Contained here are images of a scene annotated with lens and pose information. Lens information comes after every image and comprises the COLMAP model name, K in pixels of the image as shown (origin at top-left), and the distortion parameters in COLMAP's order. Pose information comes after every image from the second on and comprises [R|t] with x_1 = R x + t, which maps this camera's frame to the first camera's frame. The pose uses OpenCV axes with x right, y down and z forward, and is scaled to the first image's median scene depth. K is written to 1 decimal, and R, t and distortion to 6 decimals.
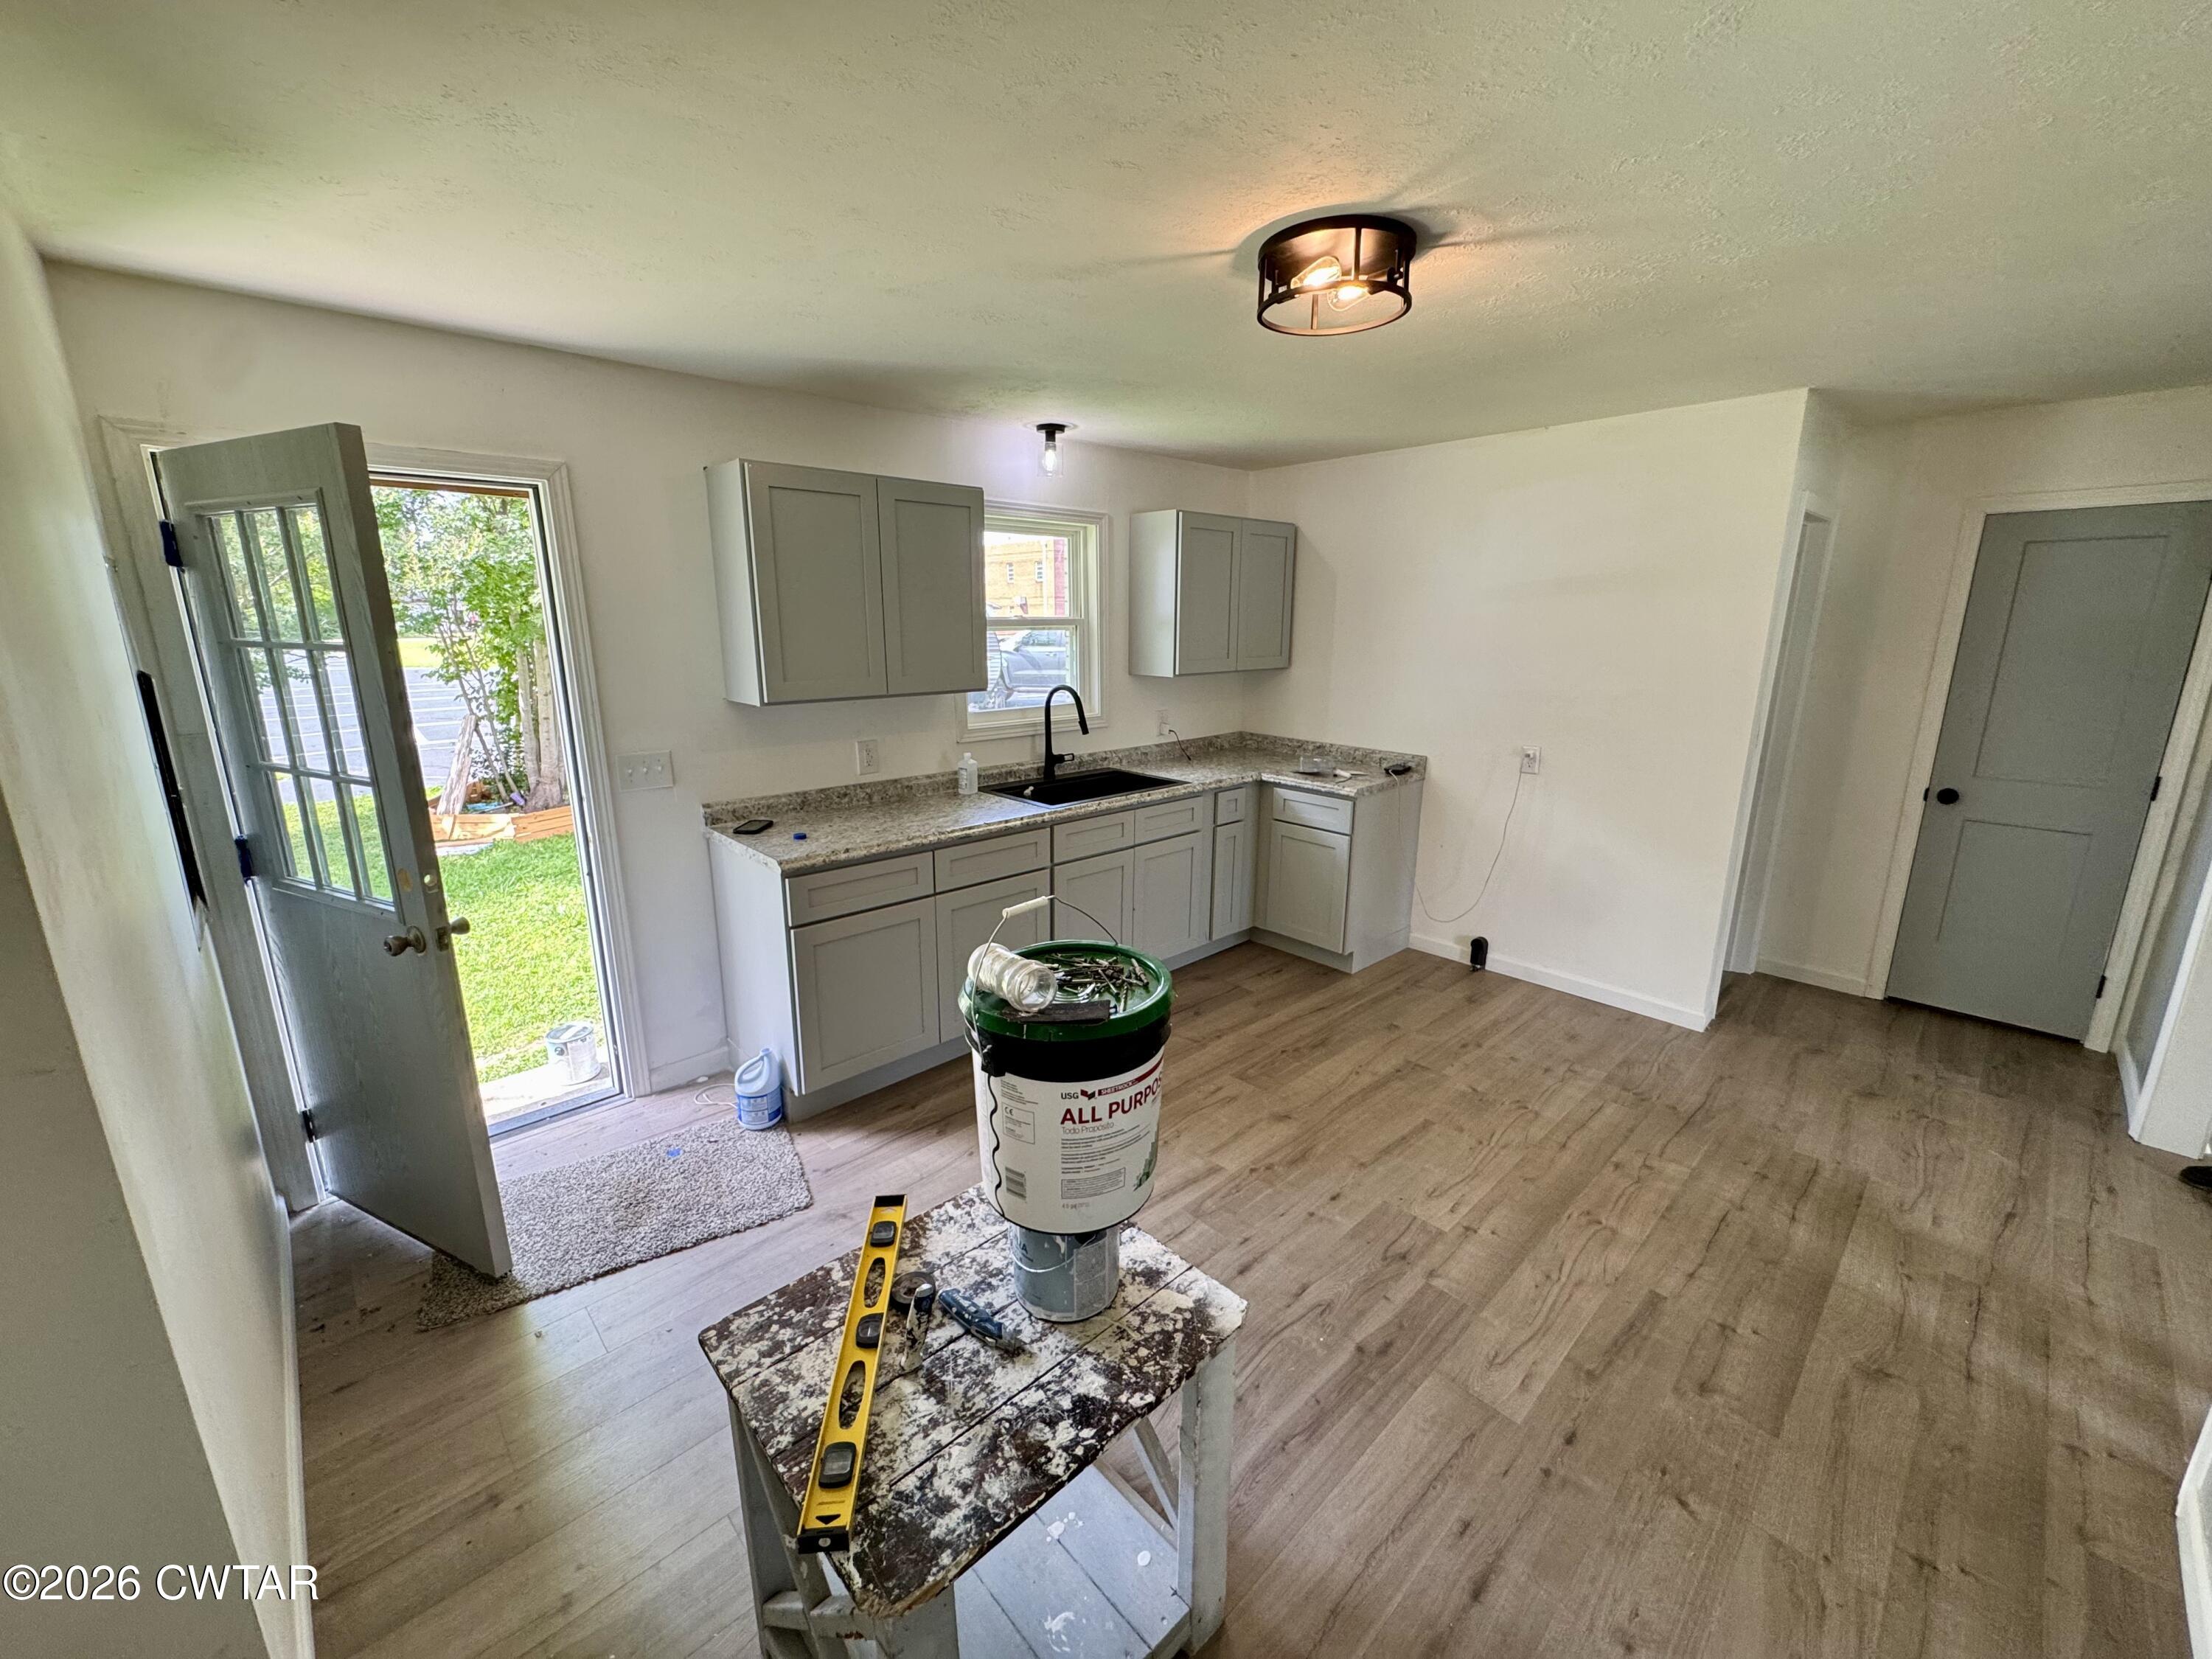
lens RADIAL K [[879.0, 0, 1108.6], [0, 879.0, 820.9], [0, 0, 1]] dist [-0.001920, -0.000294]
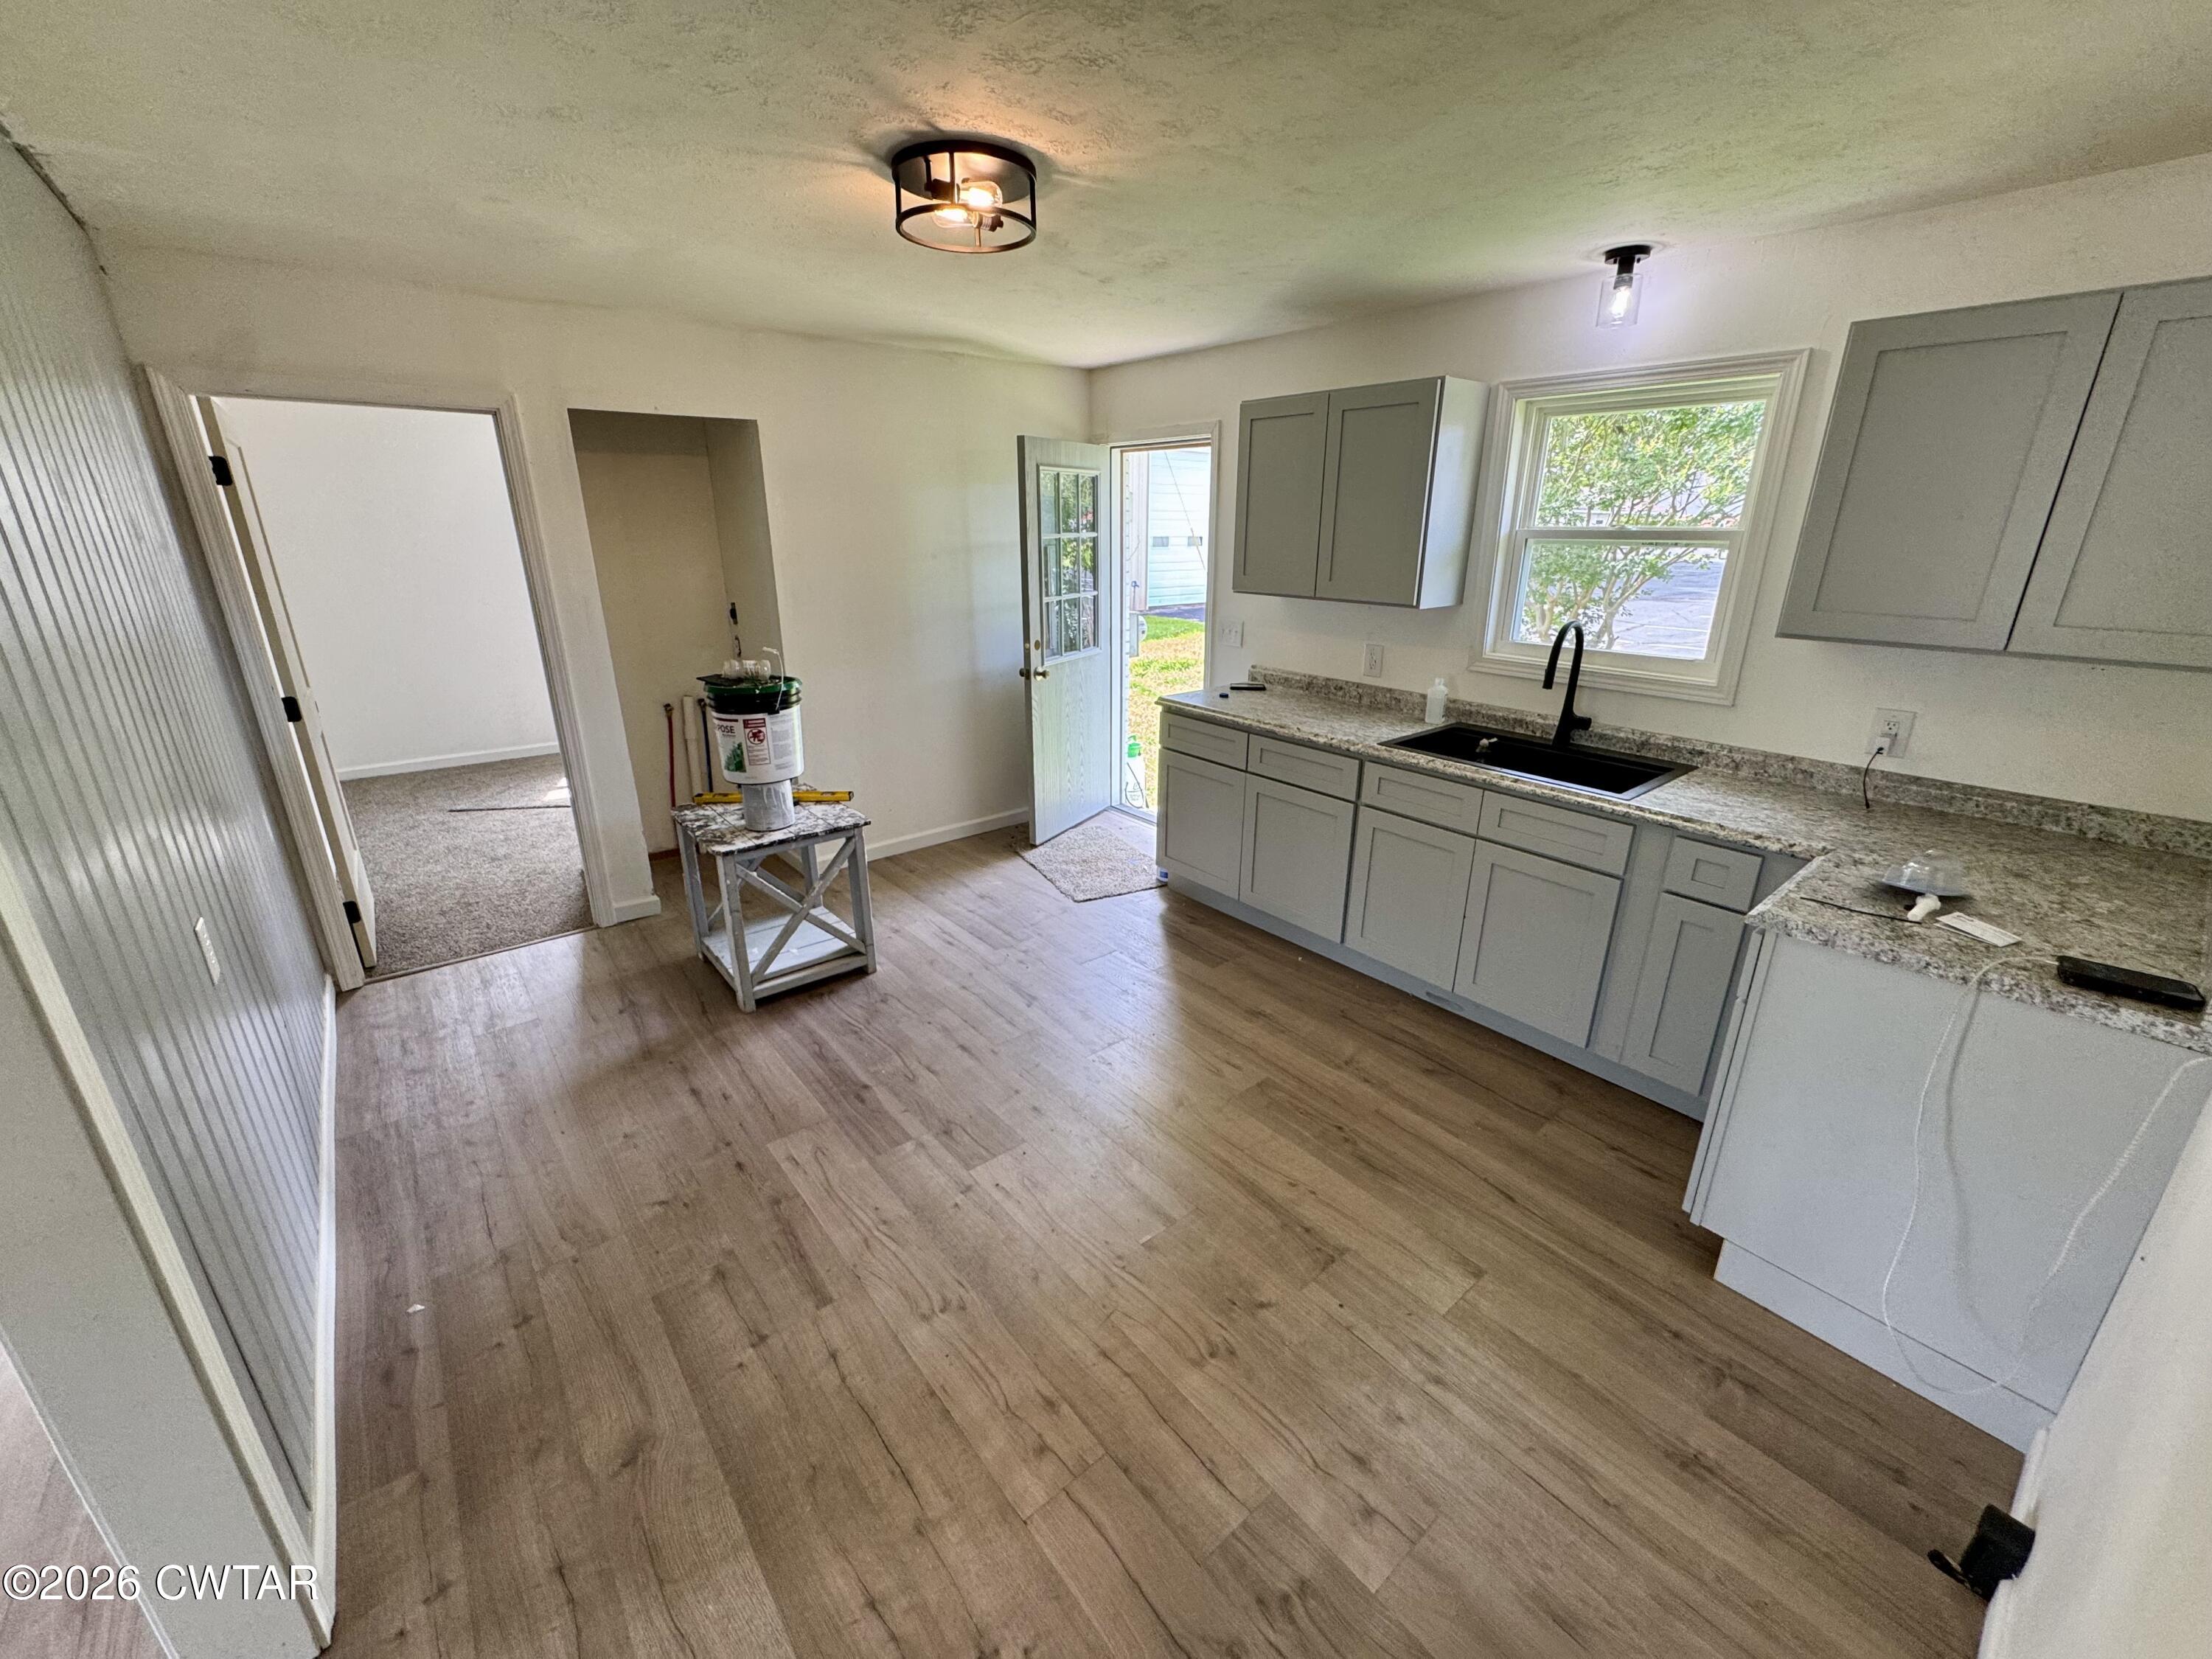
lens RADIAL K [[879.0, 0, 1108.6], [0, 879.0, 820.9], [0, 0, 1]] dist [-0.001920, -0.000294]
pose [[-0.061851, 0.323124, -0.944333, 1.288679], [-0.231735, 0.915640, 0.328484, -0.270879], [0.970811, 0.239153, 0.018246, 1.141375]]
